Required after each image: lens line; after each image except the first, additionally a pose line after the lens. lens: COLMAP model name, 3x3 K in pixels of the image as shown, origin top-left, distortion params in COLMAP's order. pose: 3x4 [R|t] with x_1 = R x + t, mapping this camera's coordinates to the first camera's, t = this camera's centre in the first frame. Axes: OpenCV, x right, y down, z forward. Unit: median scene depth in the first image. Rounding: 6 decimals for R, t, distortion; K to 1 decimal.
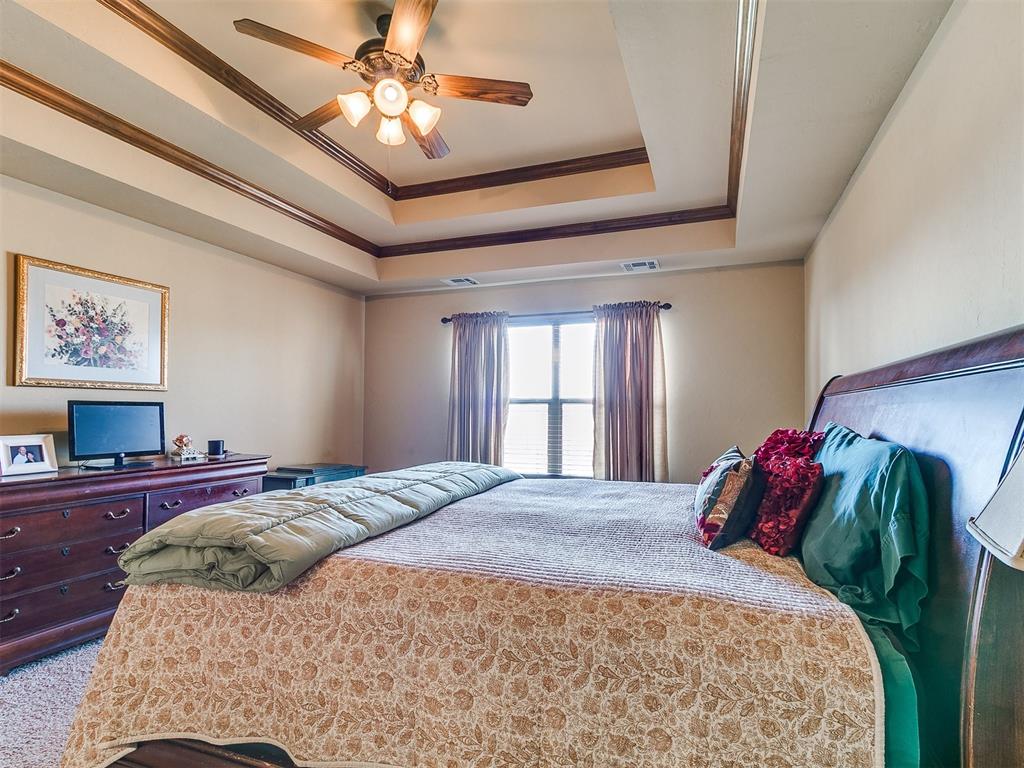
lens RADIAL K [[551.4, 0, 504.6], [0, 551.4, 394.0], [0, 0, 1]] dist [0.001153, -0.000078]
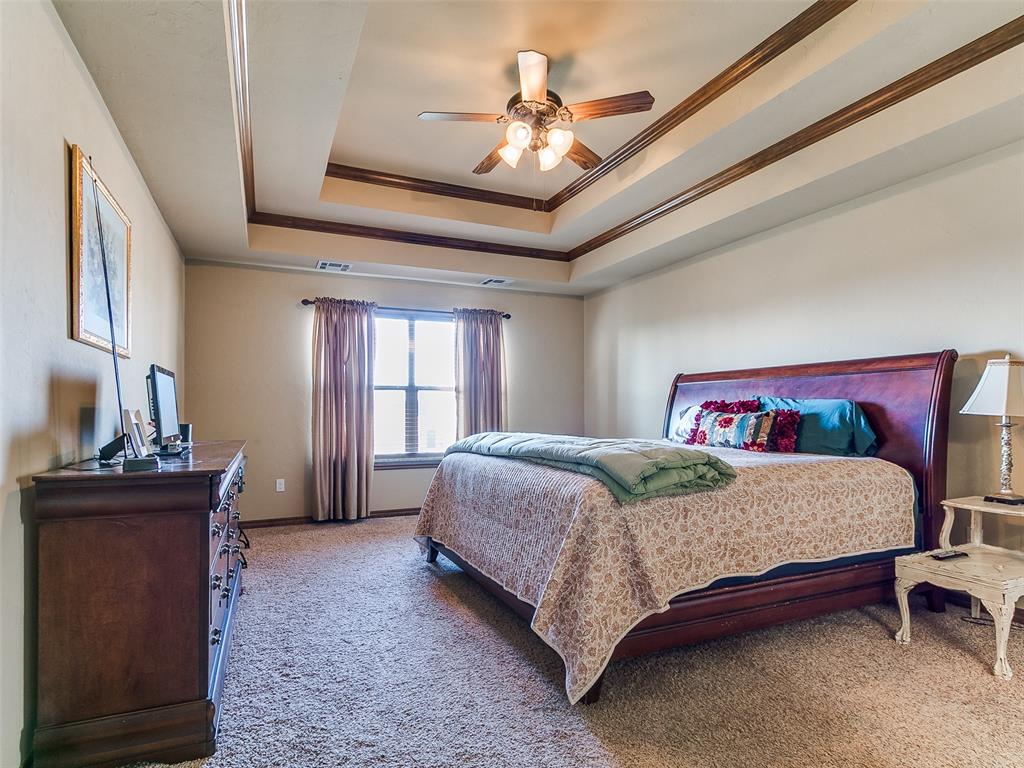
lens RADIAL K [[551.4, 0, 485.7], [0, 551.4, 403.4], [0, 0, 1]] dist [0.001153, -0.000078]
pose [[0.721524, 0.002620, 0.692384, -0.583392], [-0.016163, 0.999784, 0.013060, 0.027562], [-0.692200, -0.020614, 0.721411, 0.085534]]
